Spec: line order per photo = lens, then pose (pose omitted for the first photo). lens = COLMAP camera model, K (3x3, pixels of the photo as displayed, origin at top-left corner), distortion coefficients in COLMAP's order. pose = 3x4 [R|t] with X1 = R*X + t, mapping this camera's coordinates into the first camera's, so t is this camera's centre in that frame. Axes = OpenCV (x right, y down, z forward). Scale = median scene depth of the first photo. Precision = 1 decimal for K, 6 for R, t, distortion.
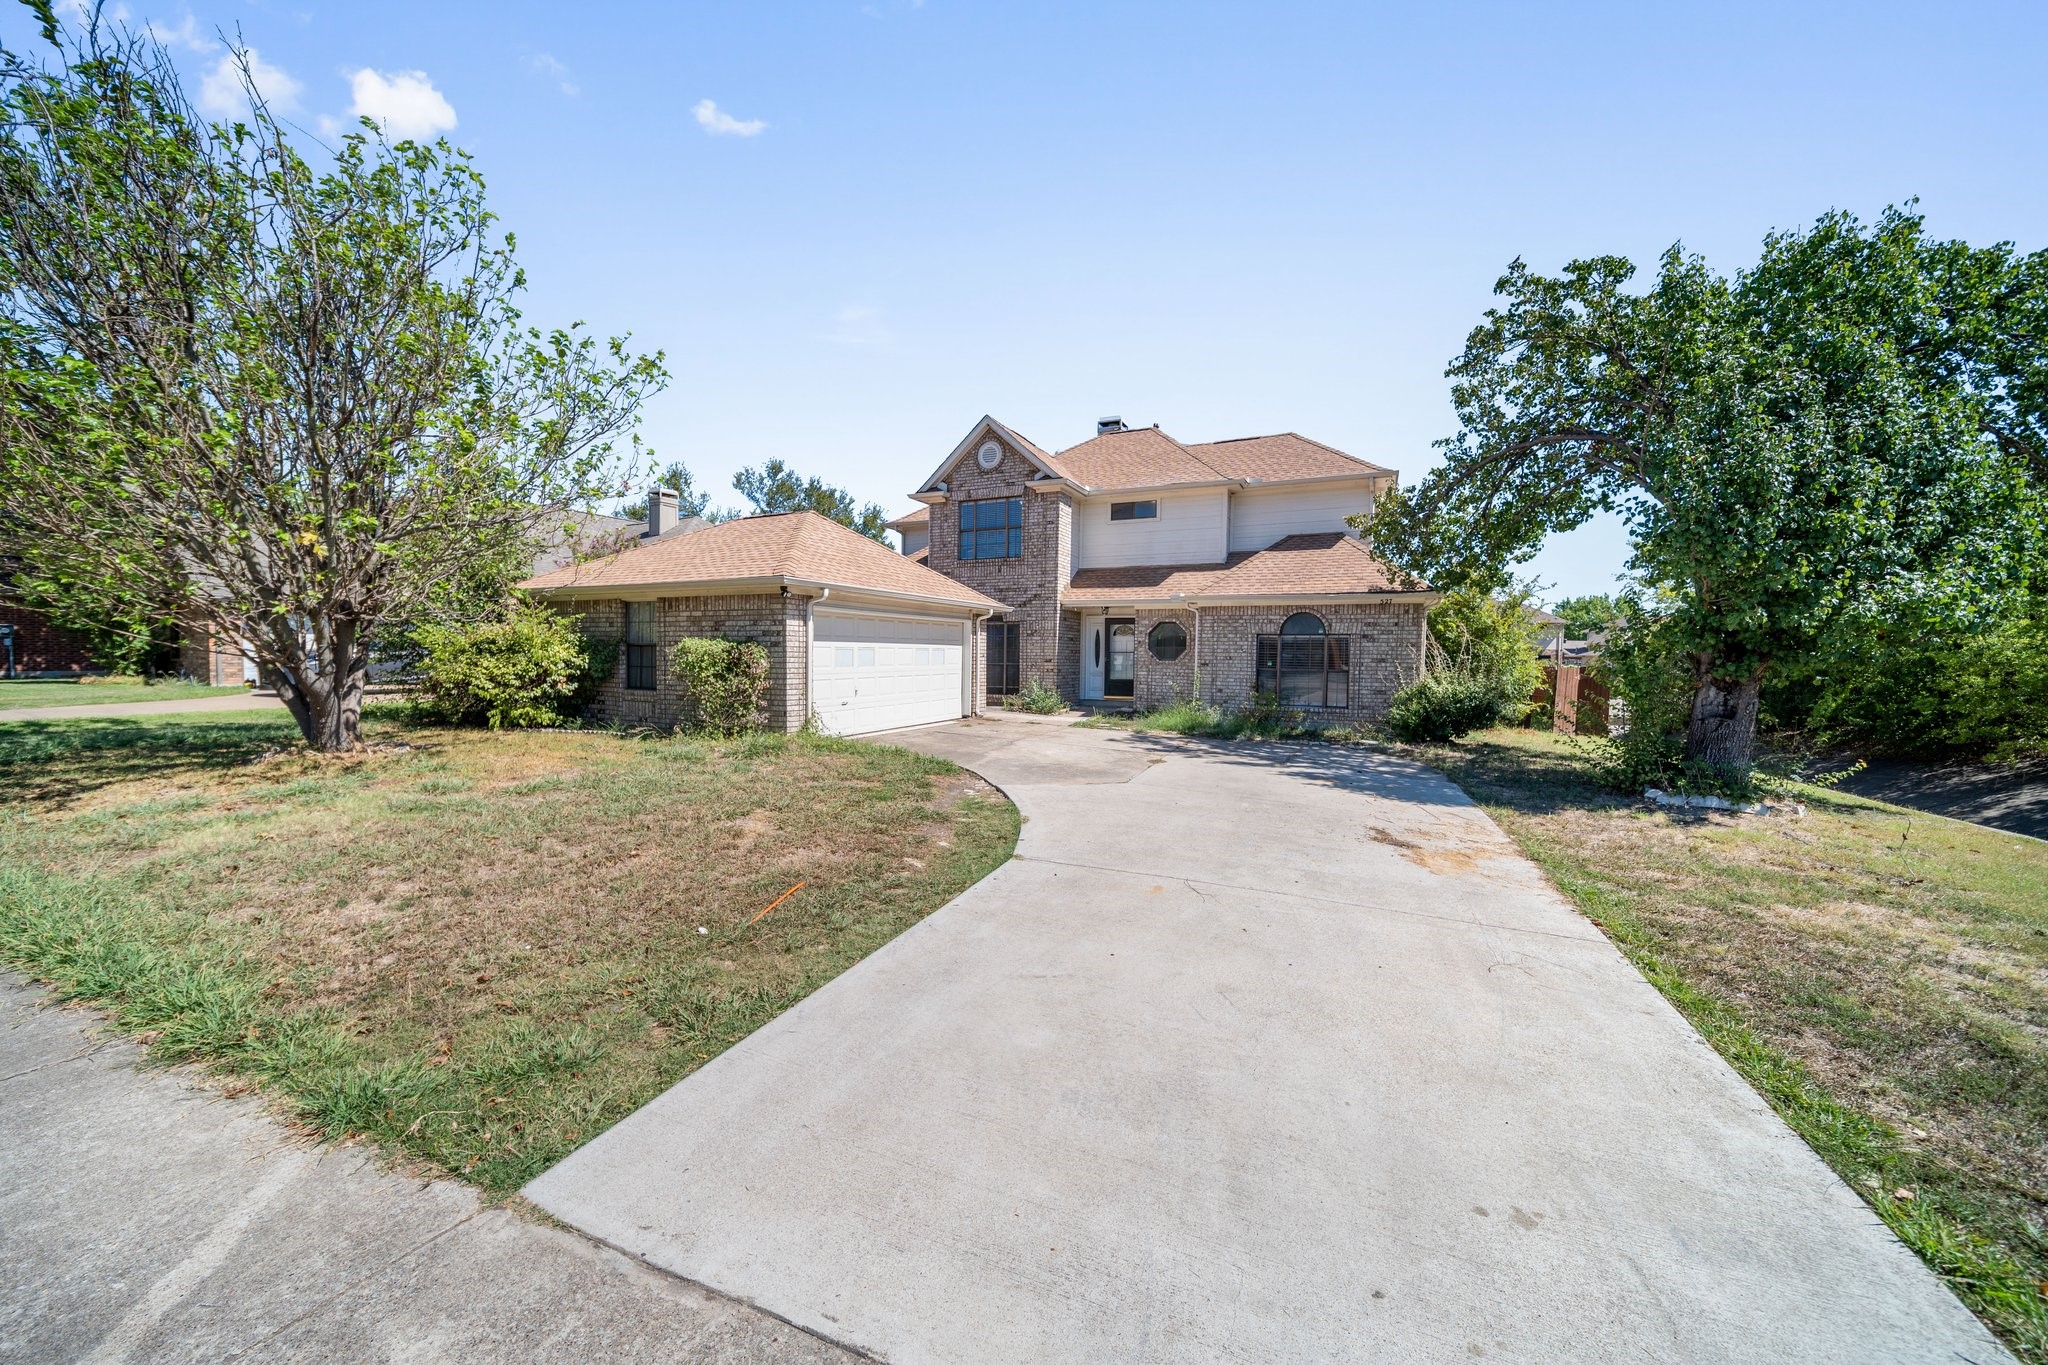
lens RADIAL K [[721.9, 0, 1024.0], [0, 721.9, 682.5], [0, 0, 1]] dist [0.000966, -0.000015]
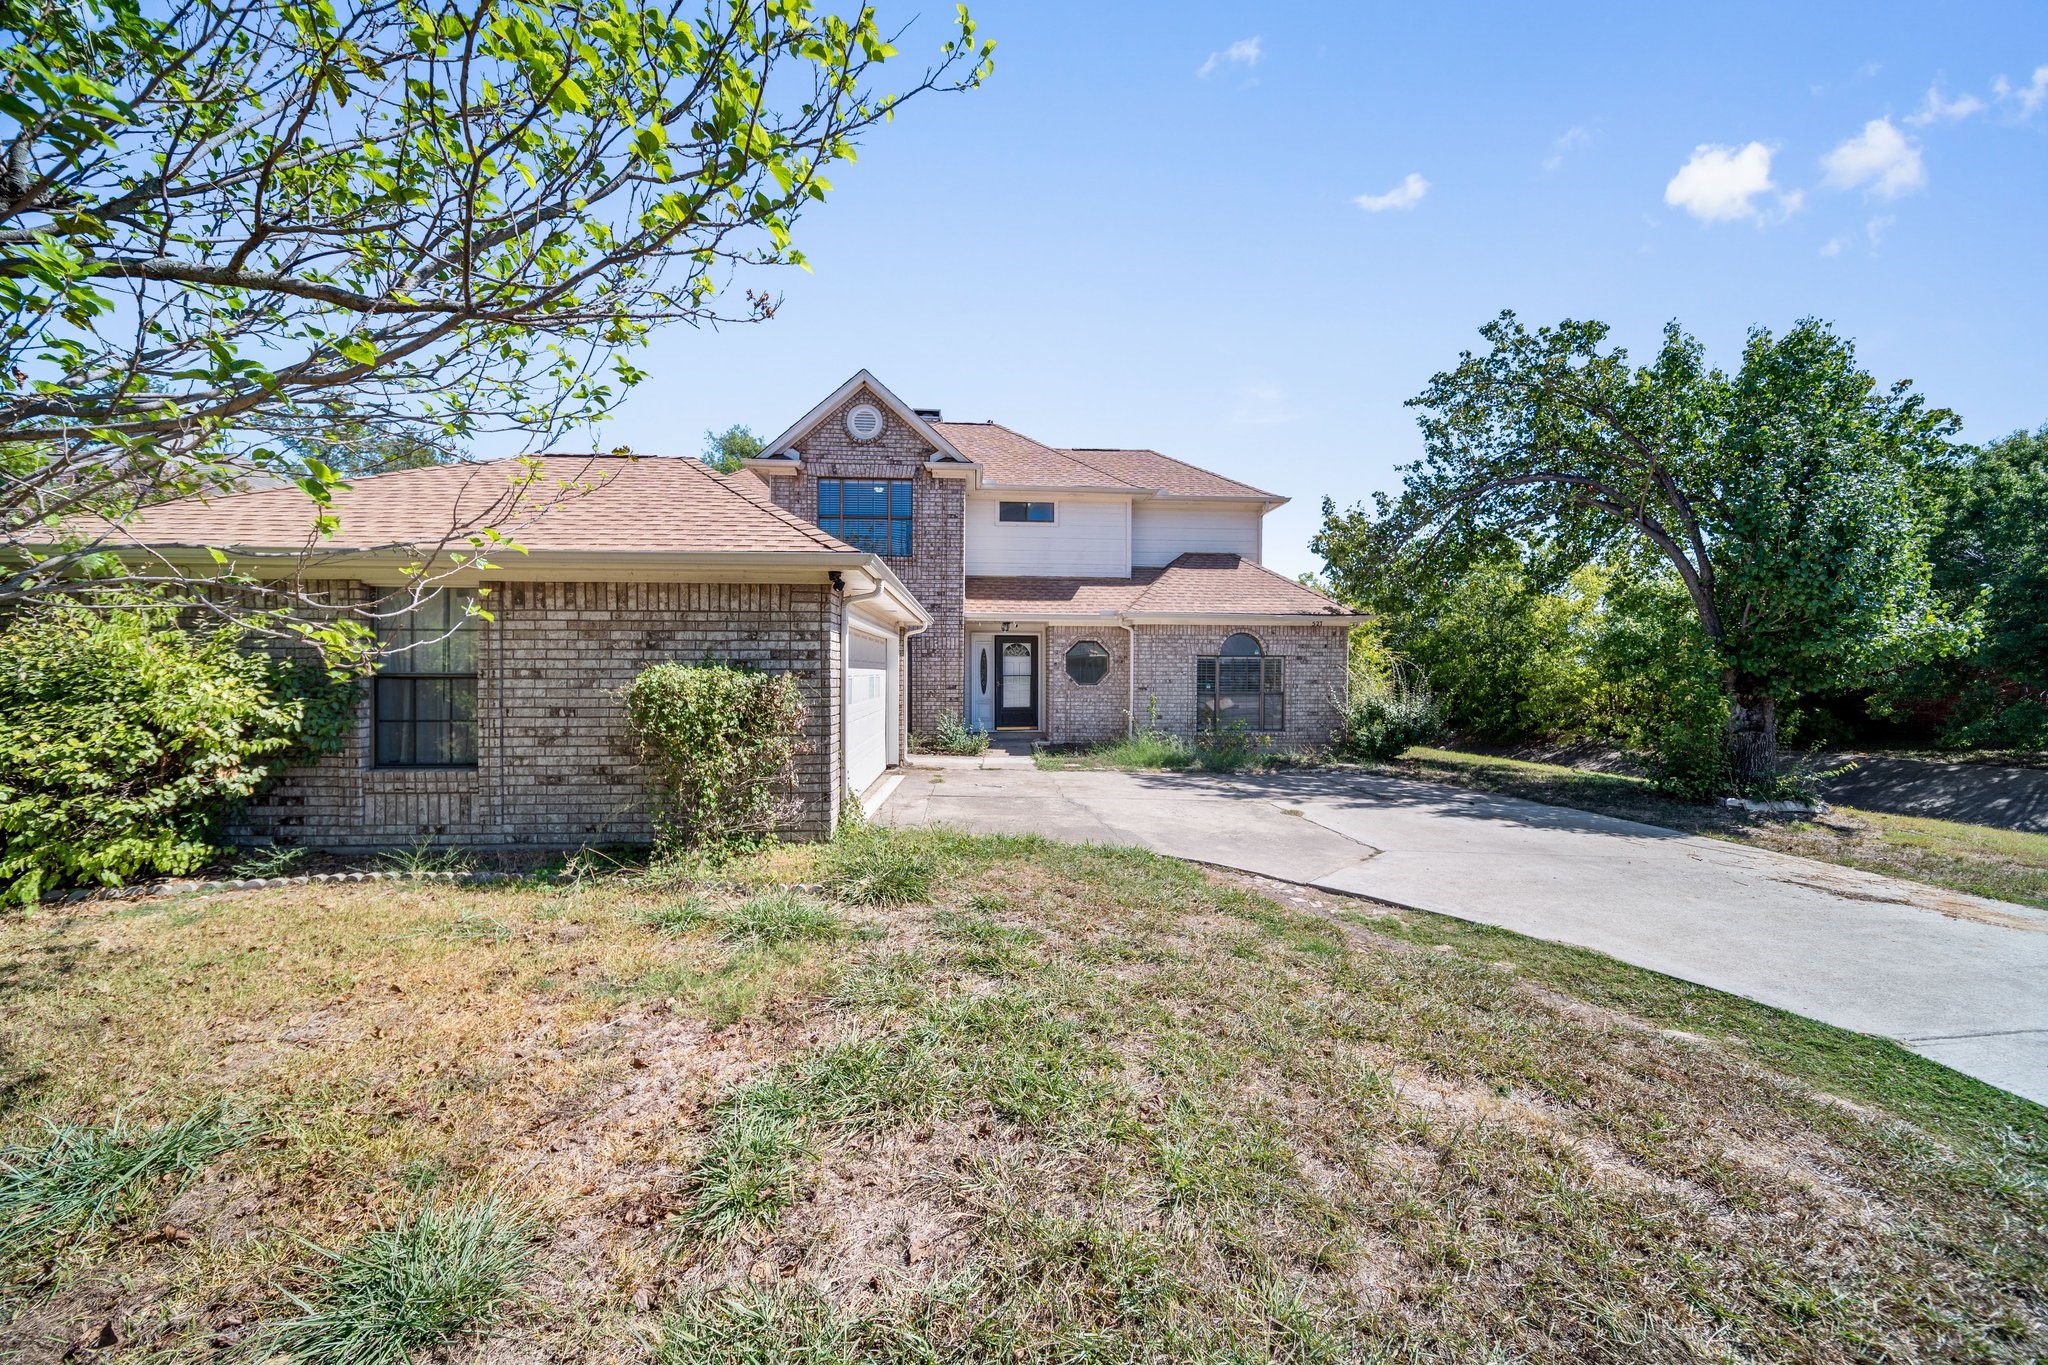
lens RADIAL K [[721.9, 0, 1024.0], [0, 721.9, 682.5], [0, 0, 1]] dist [0.000966, -0.000015]
pose [[0.871320, -0.016728, 0.490430, -0.305240], [0.028952, 0.999430, -0.017348, -0.020558], [-0.489860, 0.029315, 0.871308, 0.275611]]
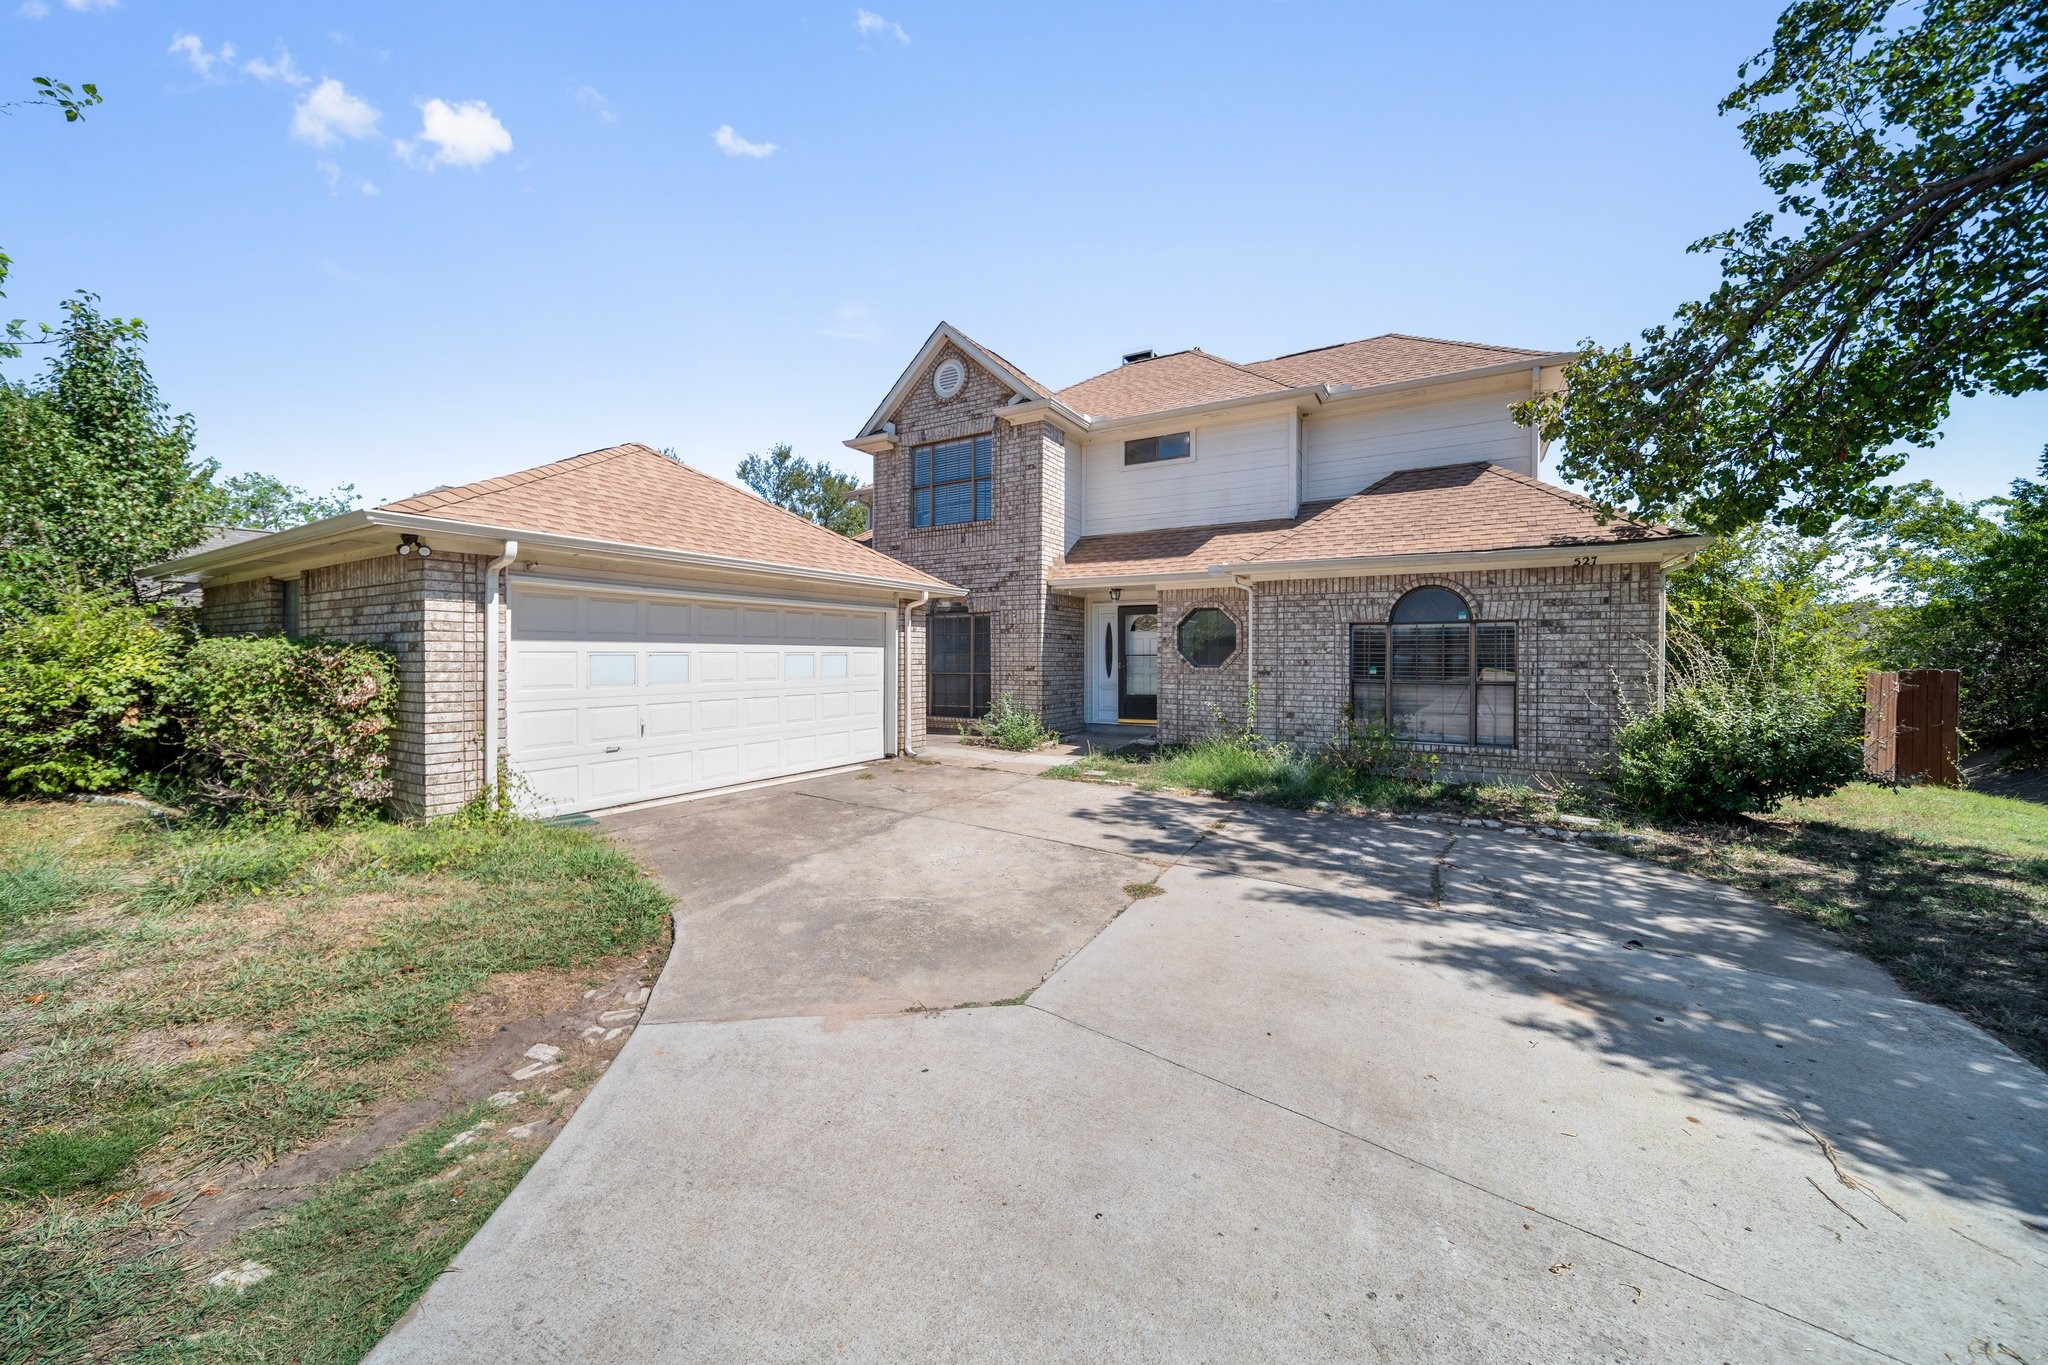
lens RADIAL K [[726.3, 0, 1024.8], [0, 726.3, 659.7], [0, 0, 1]] dist [-0.002470, -0.000248]
pose [[0.995026, -0.010073, -0.099106, 0.101783], [0.006327, 0.999256, -0.038044, -0.013385], [0.099416, 0.037228, 0.994349, 0.336566]]
